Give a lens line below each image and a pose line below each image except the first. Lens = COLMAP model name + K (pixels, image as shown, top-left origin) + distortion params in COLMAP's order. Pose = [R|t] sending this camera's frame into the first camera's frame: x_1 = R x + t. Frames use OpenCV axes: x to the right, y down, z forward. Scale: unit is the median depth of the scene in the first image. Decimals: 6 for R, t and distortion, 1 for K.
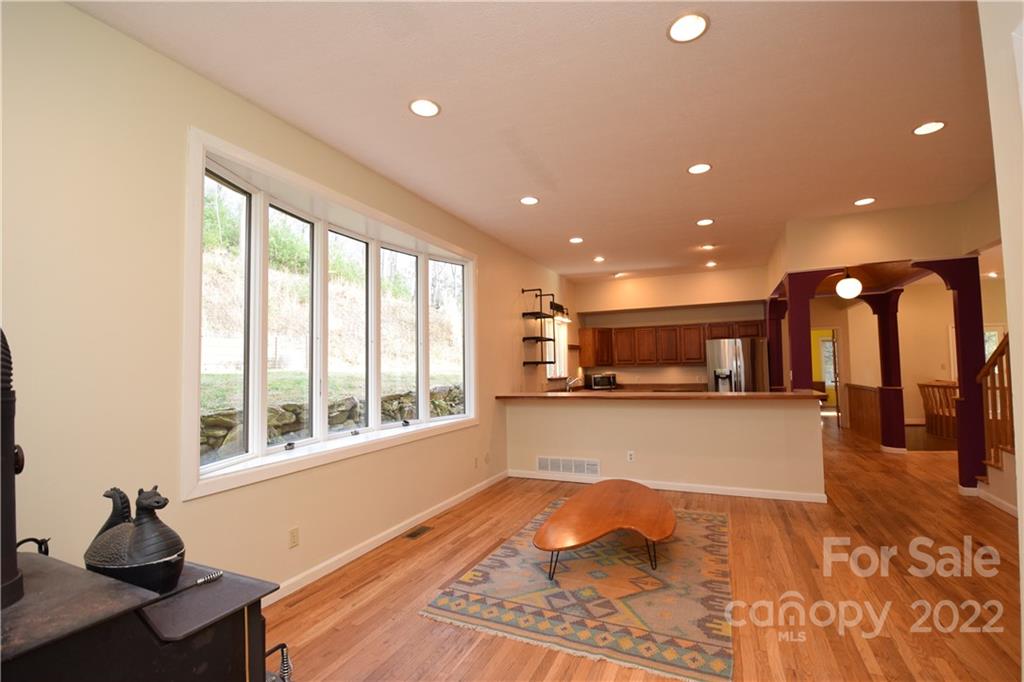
lens RADIAL K [[449.0, 0, 512.6], [0, 449.0, 343.3], [0, 0, 1]] dist [0.001913, -0.010081]
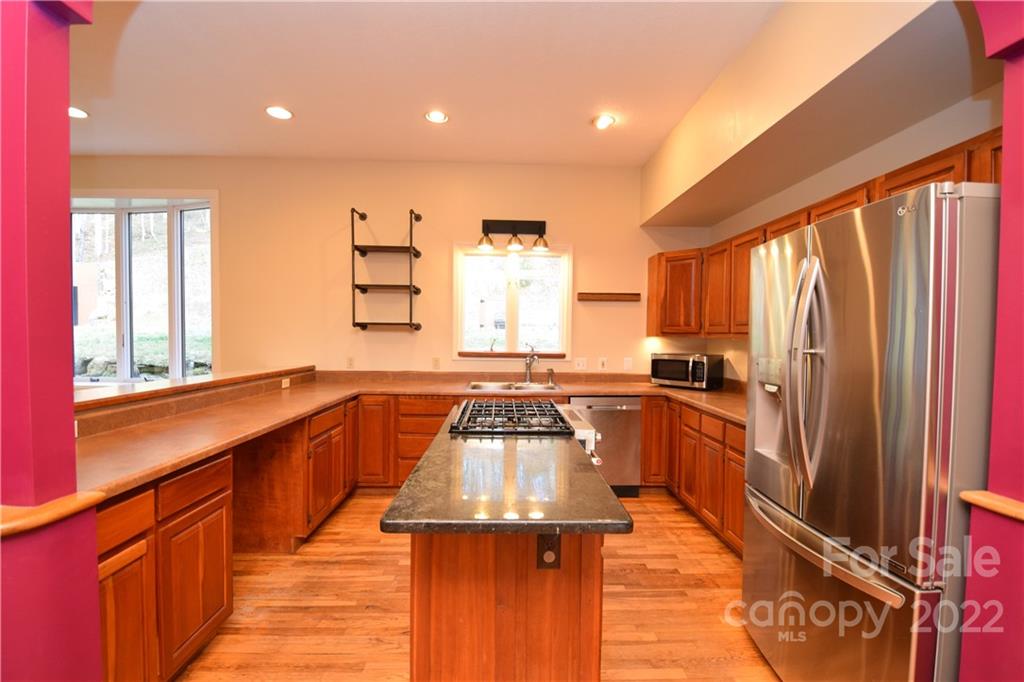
lens RADIAL K [[449.0, 0, 511.8], [0, 449.0, 341.1], [0, 0, 1]] dist [0.001913, -0.010081]
pose [[0.444392, 0.042349, -0.894831, 0.878338], [0.027238, 0.997781, 0.060748, 0.040199], [0.895418, -0.051370, 0.442252, 1.082682]]
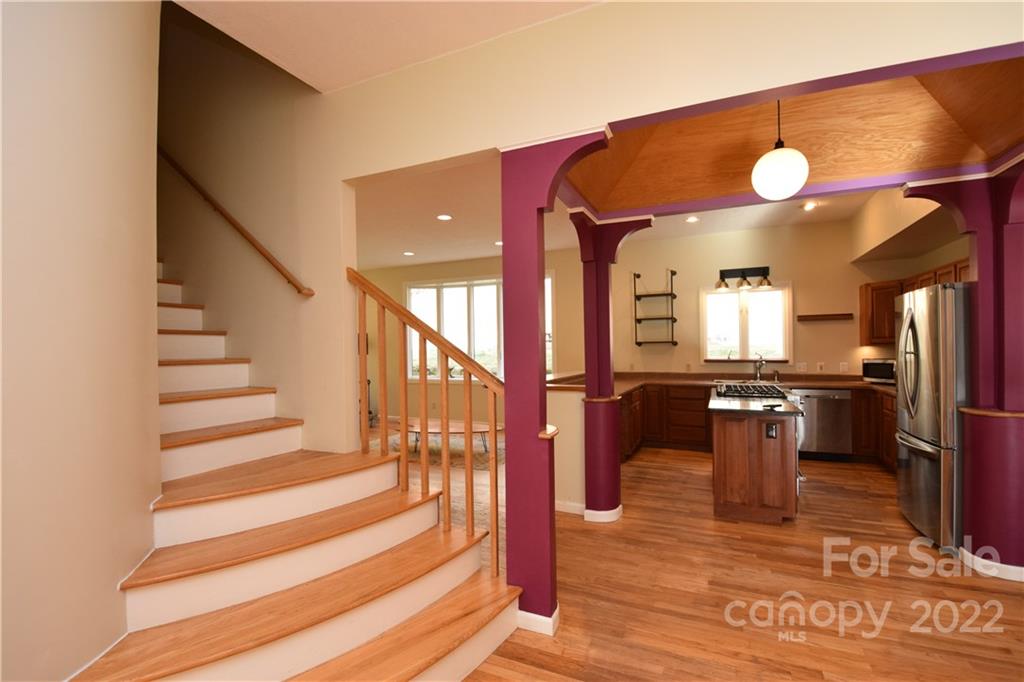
lens RADIAL K [[449.0, 0, 514.1], [0, 449.0, 342.8], [0, 0, 1]] dist [0.001913, -0.010081]
pose [[0.002382, 0.010712, -0.999940, 1.320916], [0.065550, 0.997790, 0.010845, 0.014458], [0.997846, -0.065572, 0.001674, 0.841407]]
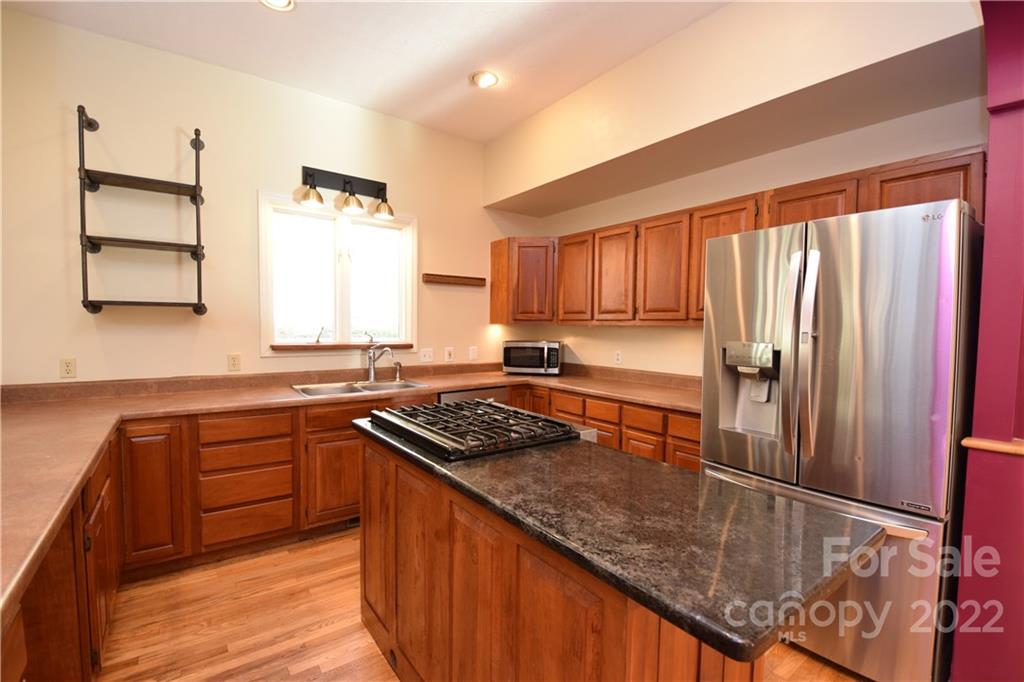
lens RADIAL K [[449.0, 0, 515.5], [0, 449.0, 346.7], [0, 0, 1]] dist [0.001913, -0.010081]
pose [[0.878747, 0.054226, -0.474198, 0.667593], [-0.004558, 0.994433, 0.105269, 0.045103], [0.477267, -0.090344, 0.874102, 0.993385]]
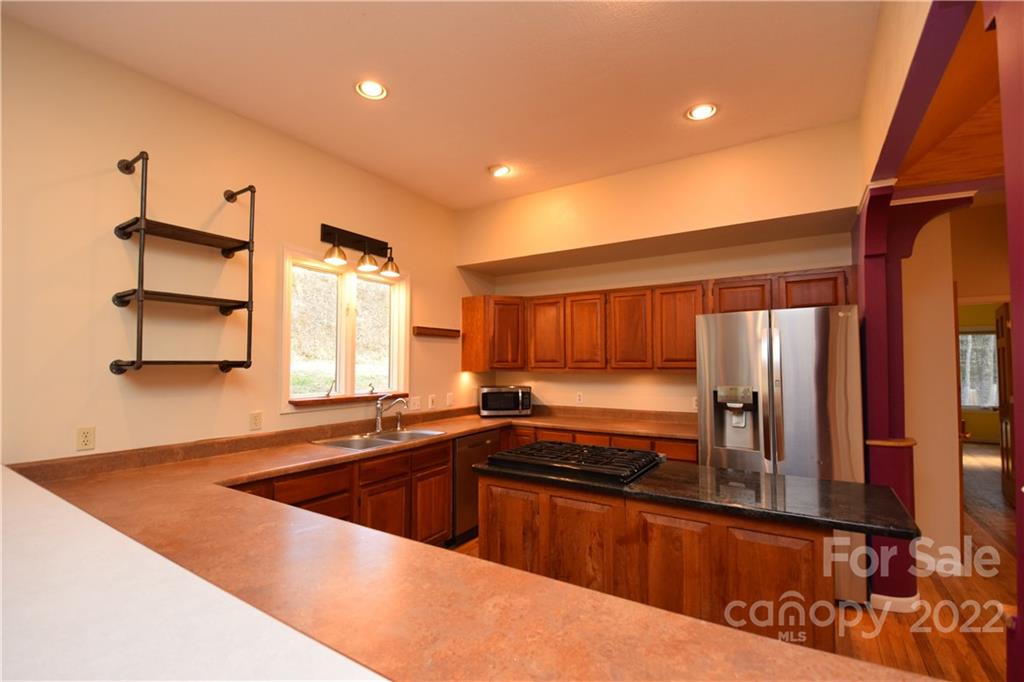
lens RADIAL K [[449.0, 0, 515.1], [0, 449.0, 345.5], [0, 0, 1]] dist [0.001913, -0.010081]
pose [[0.990755, 0.013964, -0.134946, 0.466919], [-0.011832, 0.999792, 0.016585, 0.022855], [0.135150, -0.014835, 0.990714, 0.827209]]
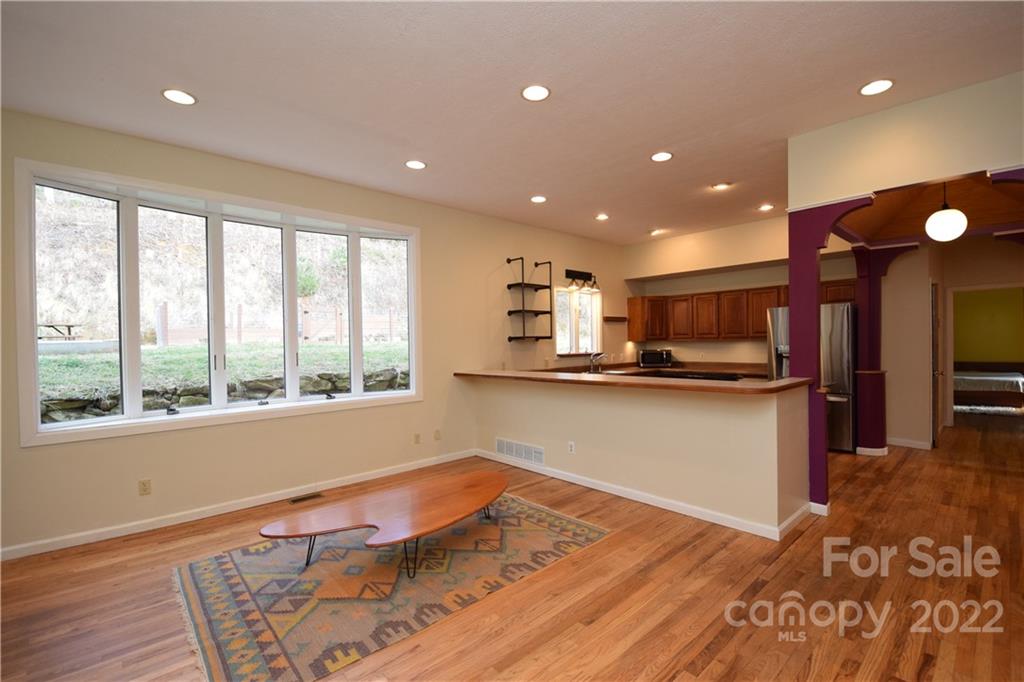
lens RADIAL K [[449.0, 0, 511.6], [0, 449.0, 343.5], [0, 0, 1]] dist [0.001913, -0.010081]
pose [[0.919439, 0.006727, -0.393174, 0.477510], [0.019402, 0.997860, 0.062446, -0.004005], [0.392753, -0.065044, 0.917341, 0.168734]]
